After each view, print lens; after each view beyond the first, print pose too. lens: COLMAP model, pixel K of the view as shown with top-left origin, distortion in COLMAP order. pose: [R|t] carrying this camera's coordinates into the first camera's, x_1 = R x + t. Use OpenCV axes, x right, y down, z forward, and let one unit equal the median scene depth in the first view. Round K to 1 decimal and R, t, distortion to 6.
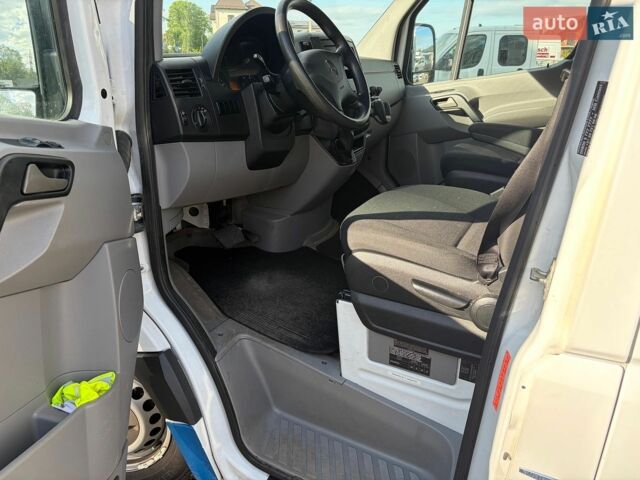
lens RADIAL K [[478.8, 0, 319.9], [0, 478.8, 239.7], [0, 0, 1]] dist [0.004559, -0.002396]
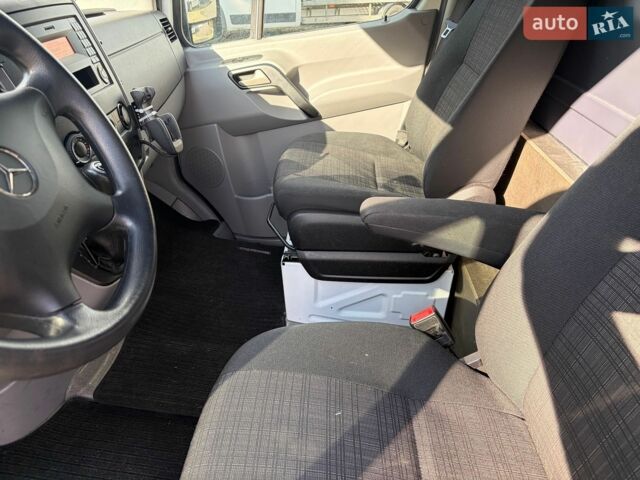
lens RADIAL K [[478.8, 0, 319.5], [0, 478.8, 239.9], [0, 0, 1]] dist [0.004559, -0.002396]
pose [[0.897459, -0.218351, 0.383261, 0.042730], [0.146732, 0.967183, 0.207429, -0.191737], [-0.415976, -0.129922, 0.900047, 0.334817]]
